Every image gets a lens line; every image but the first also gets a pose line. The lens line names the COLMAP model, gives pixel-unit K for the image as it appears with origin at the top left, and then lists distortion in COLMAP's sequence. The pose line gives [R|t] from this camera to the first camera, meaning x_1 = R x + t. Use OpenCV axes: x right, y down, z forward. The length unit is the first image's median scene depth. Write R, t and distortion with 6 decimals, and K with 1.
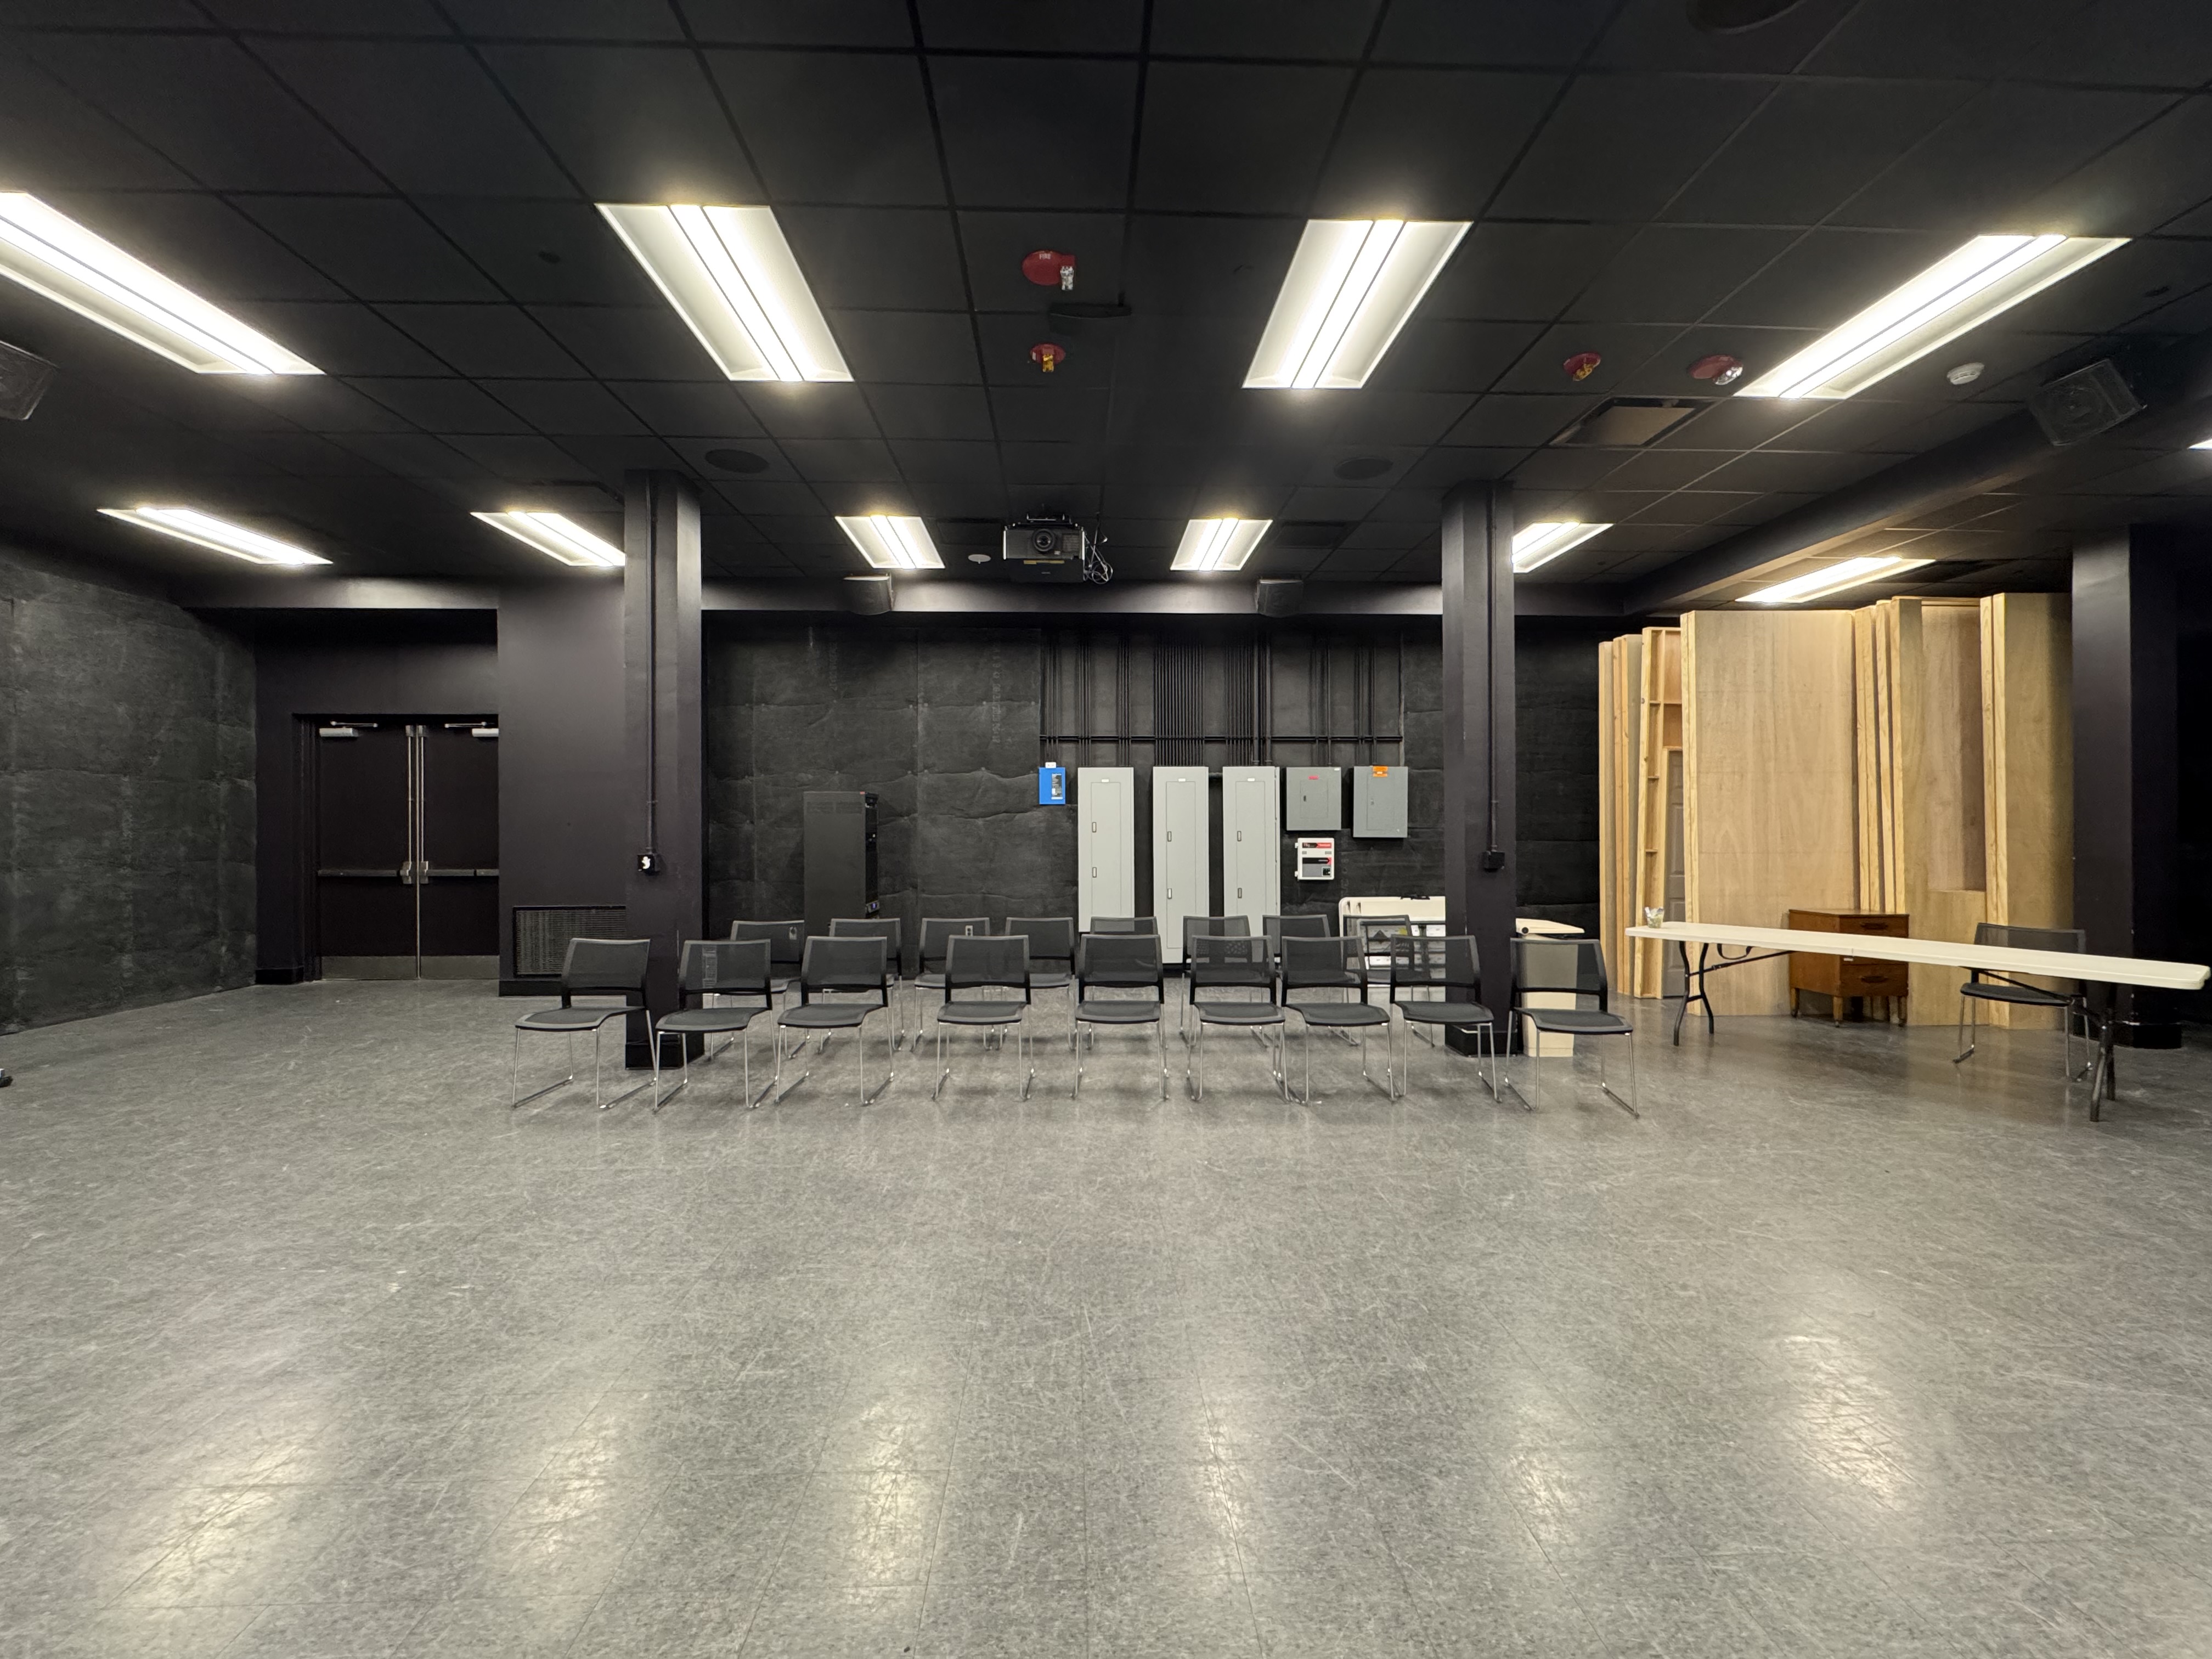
lens RADIAL K [[881.6, 0, 1102.2], [0, 881.6, 824.8], [0, 0, 1]] dist [-0.000129, 0.000067]
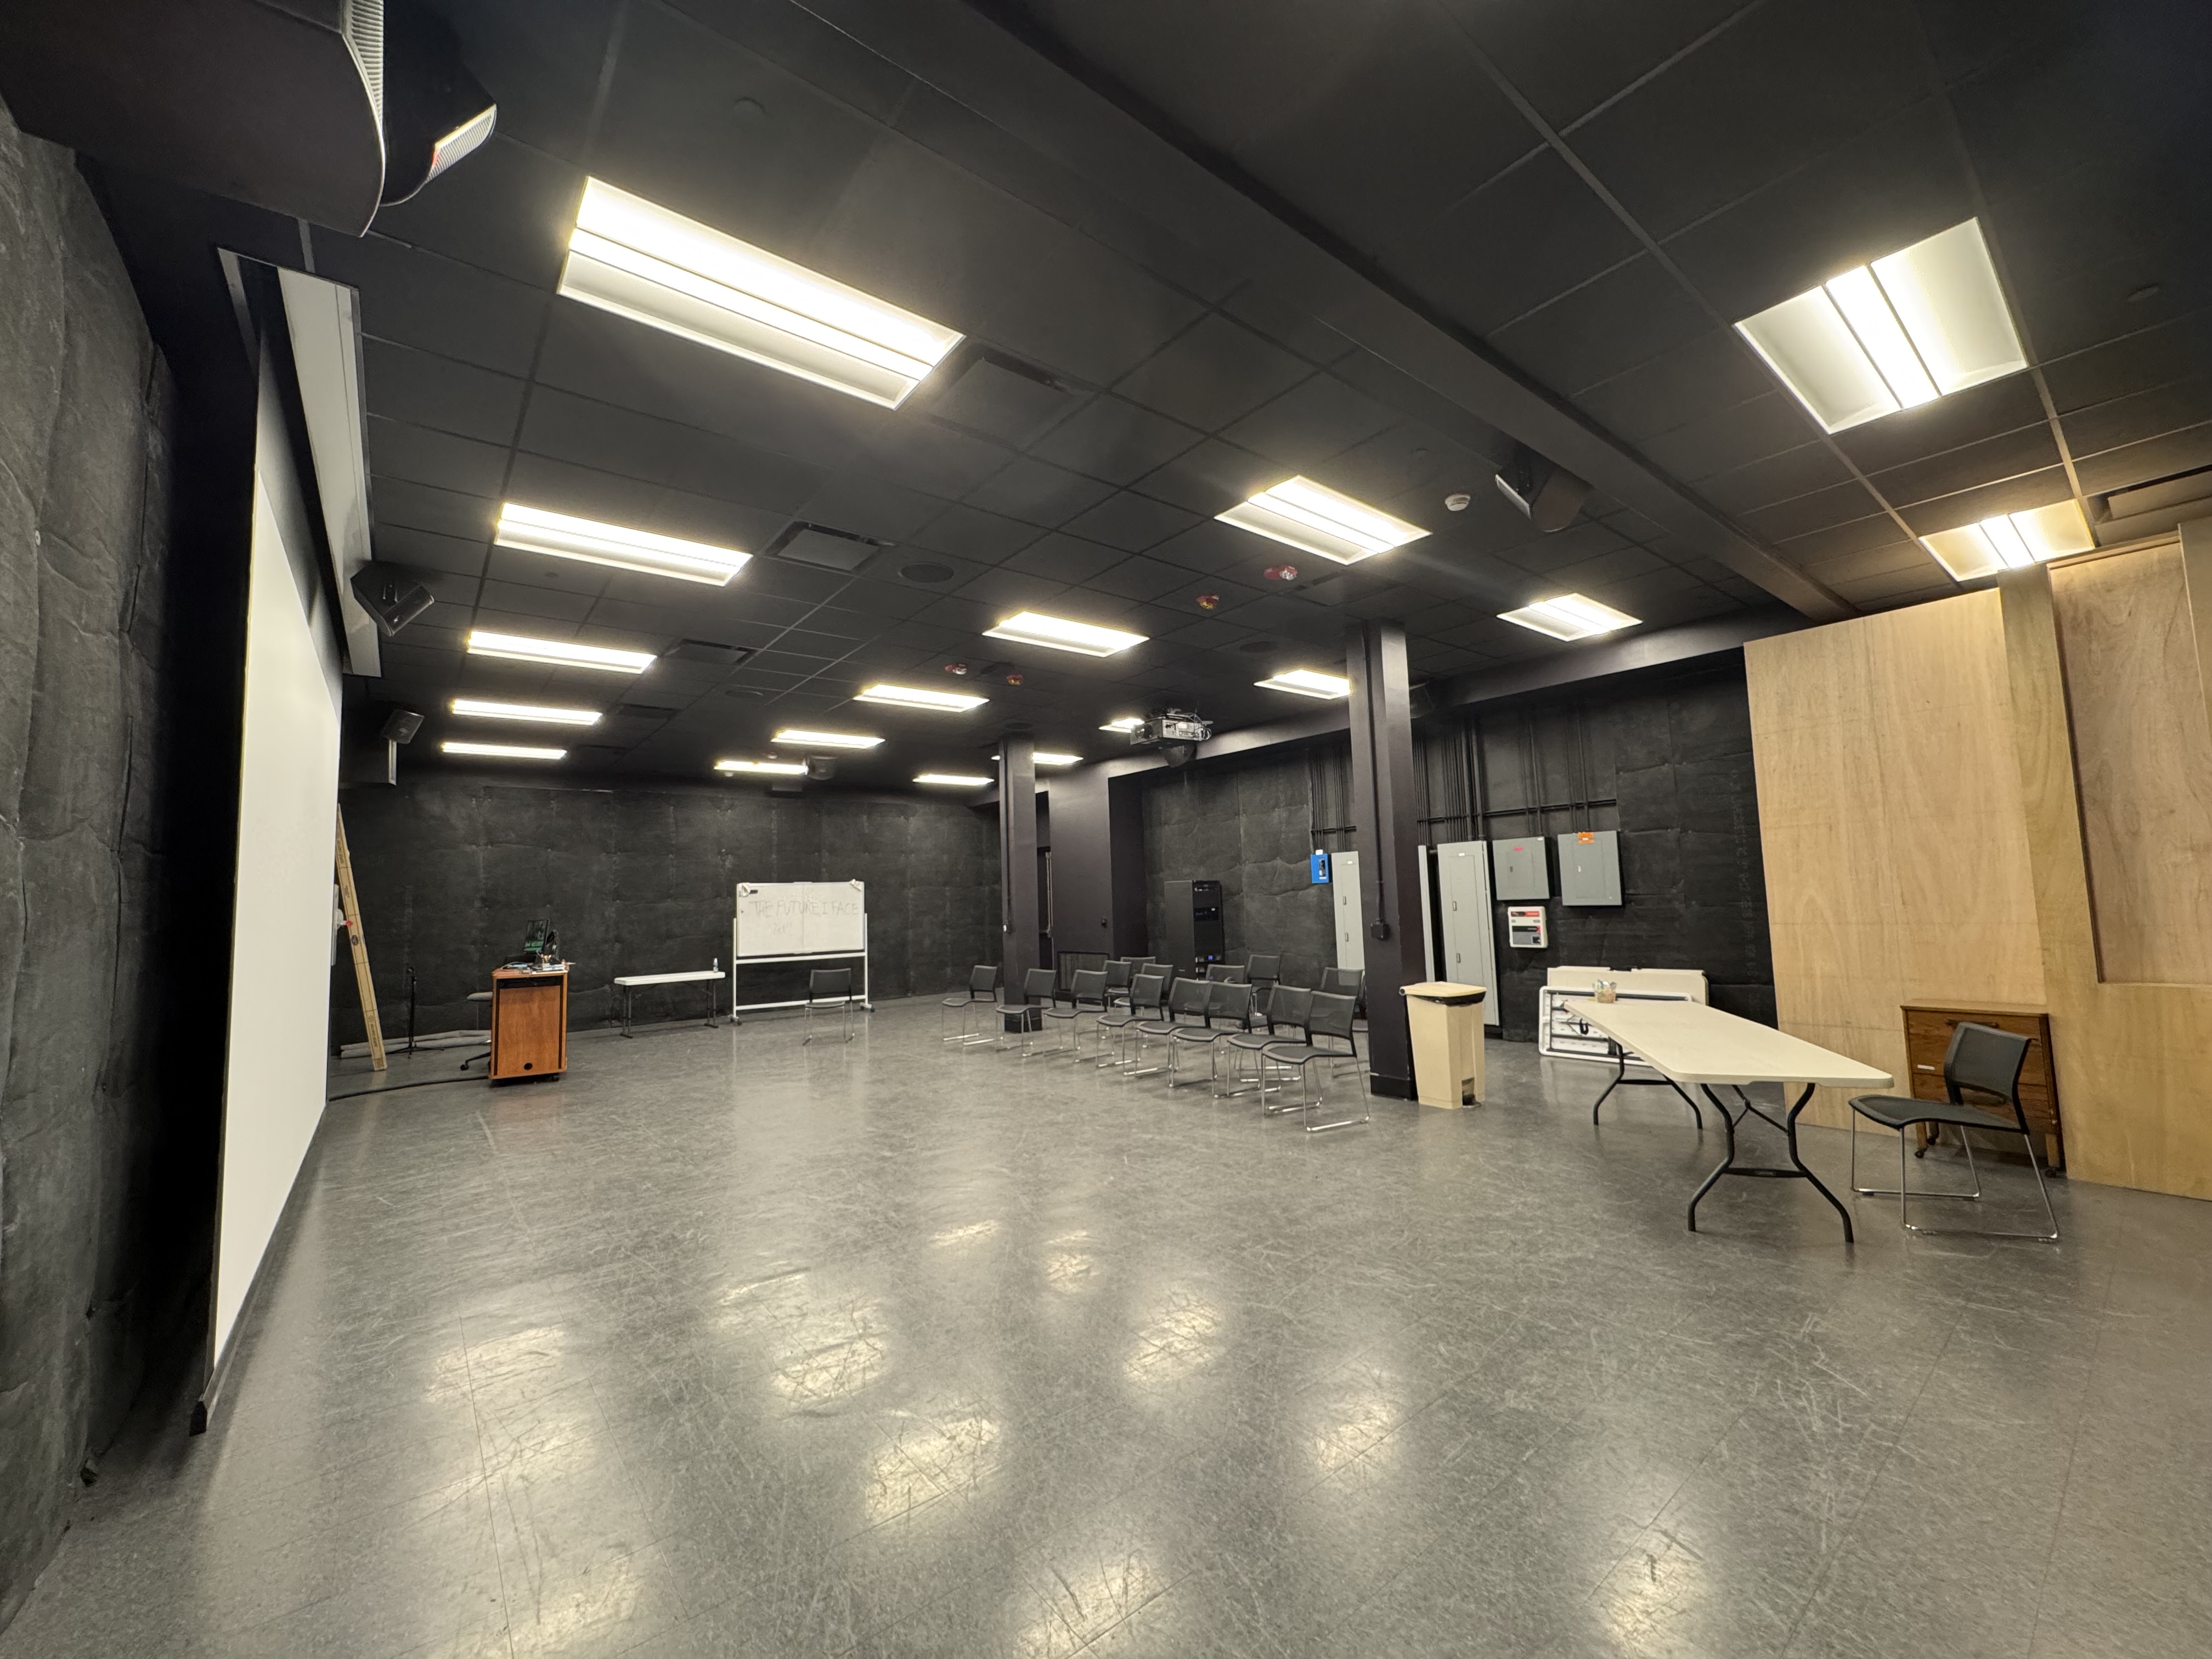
lens RADIAL K [[881.6, 0, 1118.9], [0, 881.6, 829.4], [0, 0, 1]] dist [-0.000129, 0.000067]
pose [[0.603680, -0.081708, -0.793028, 0.788263], [0.029889, 0.996354, -0.079905, -0.007212], [0.796666, 0.024534, 0.603922, -0.005819]]
